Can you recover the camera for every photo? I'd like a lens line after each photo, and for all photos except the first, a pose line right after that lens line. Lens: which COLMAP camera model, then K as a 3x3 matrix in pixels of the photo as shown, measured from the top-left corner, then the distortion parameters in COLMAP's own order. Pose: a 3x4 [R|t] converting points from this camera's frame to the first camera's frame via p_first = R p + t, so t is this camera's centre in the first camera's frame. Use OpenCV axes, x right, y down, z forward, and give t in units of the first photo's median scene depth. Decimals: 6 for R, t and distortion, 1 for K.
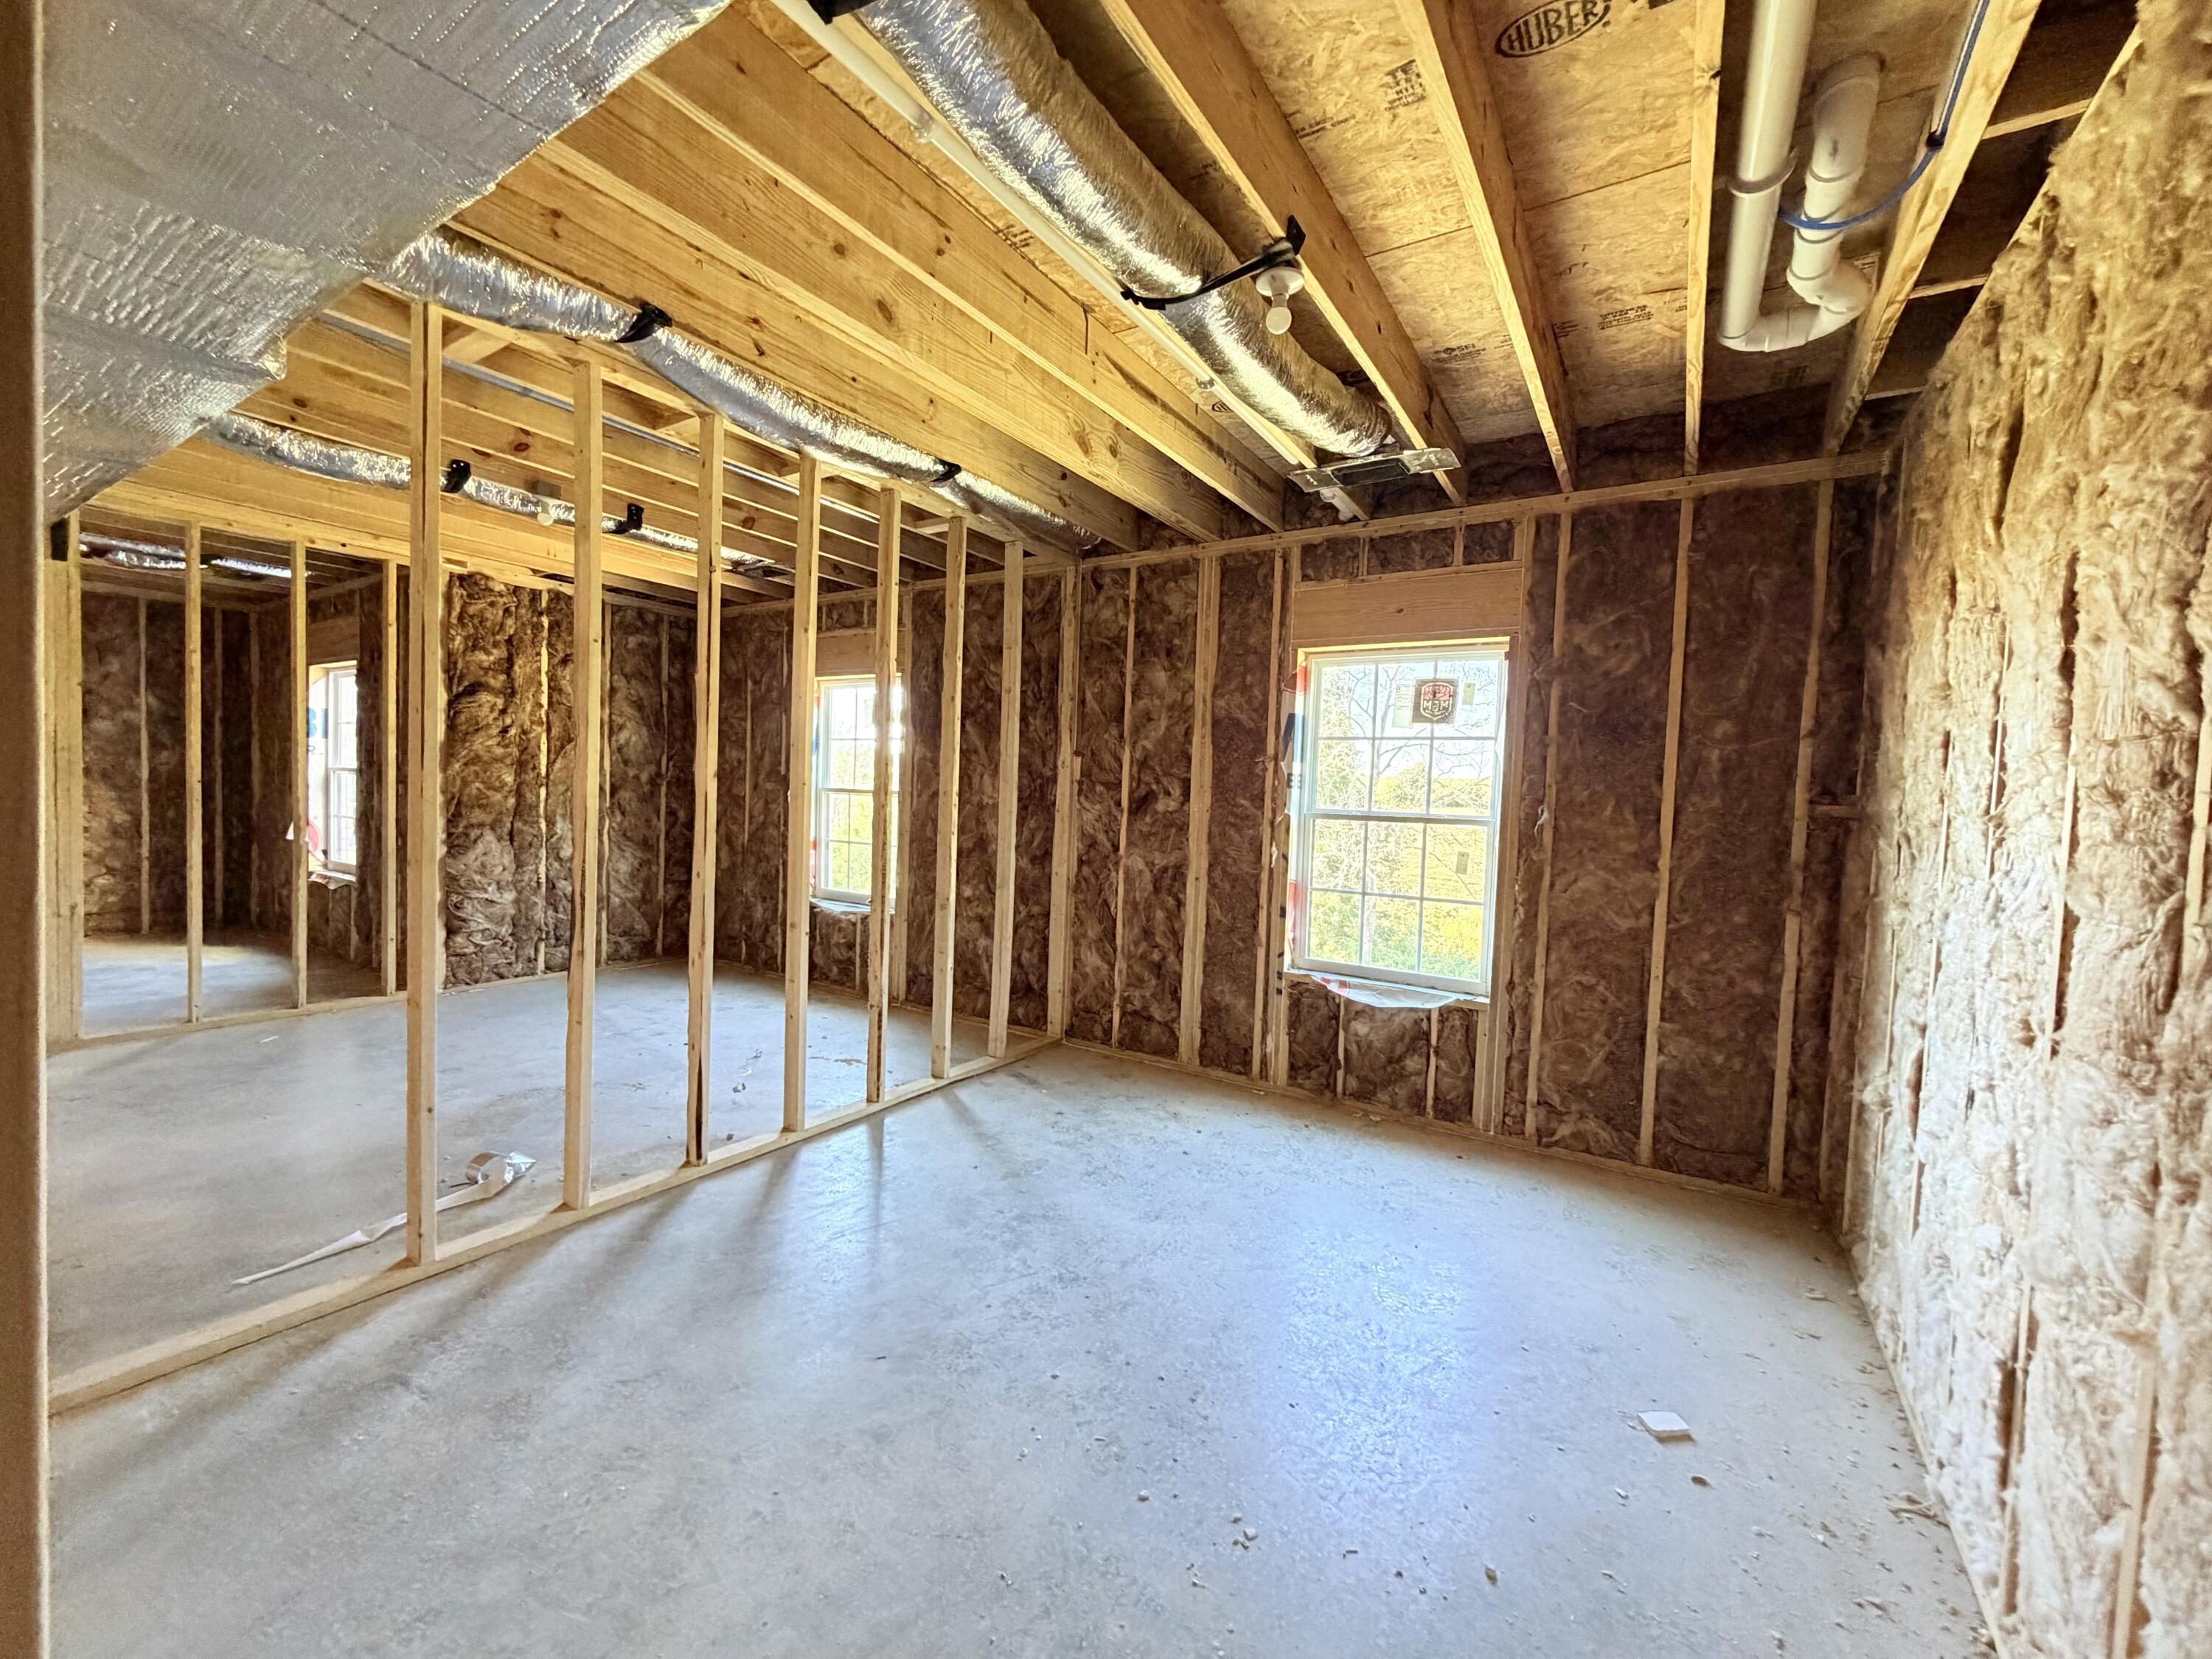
lens RADIAL K [[879.7, 0, 1114.3], [0, 879.7, 831.1], [0, 0, 1]] dist [-0.001195, -0.000214]
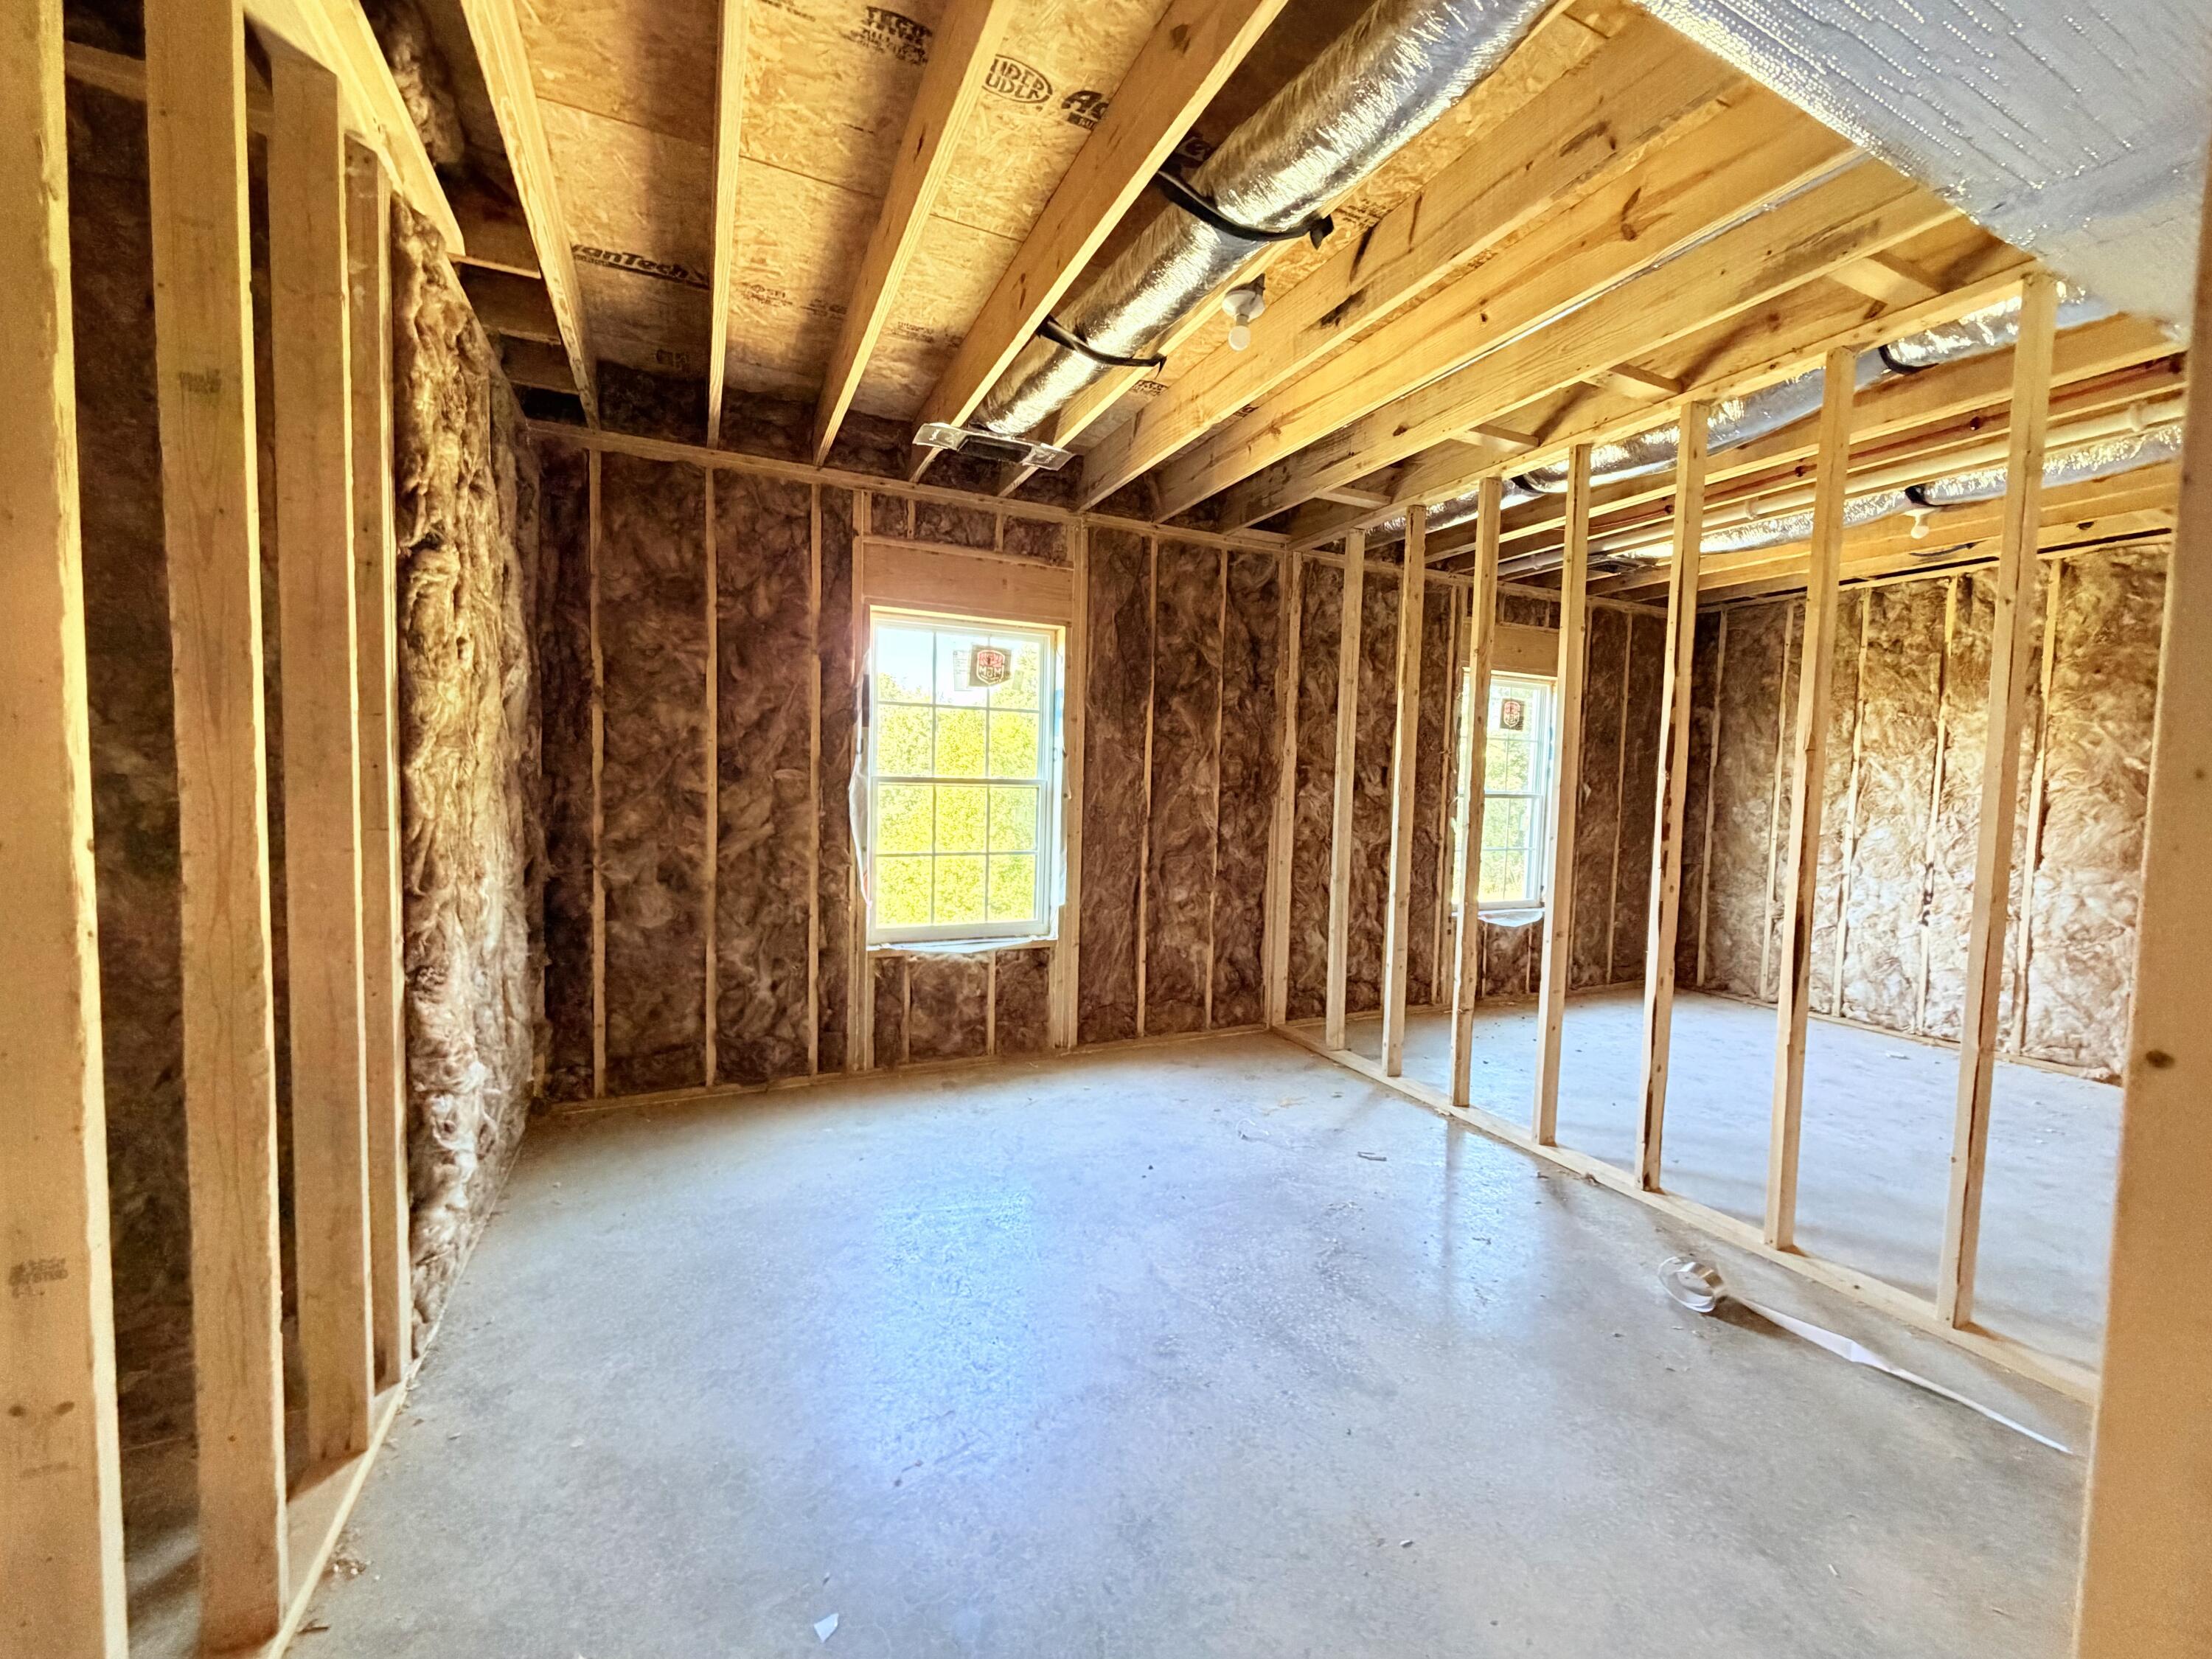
lens RADIAL K [[888.4, 0, 1115.0], [0, 888.4, 808.9], [0, 0, 1]] dist [-0.013624, 0.000059]
pose [[0.528541, -0.058320, 0.846902, -0.980572], [0.026449, 0.998284, 0.052238, -0.066376], [-0.848495, -0.005210, 0.529177, 0.611949]]
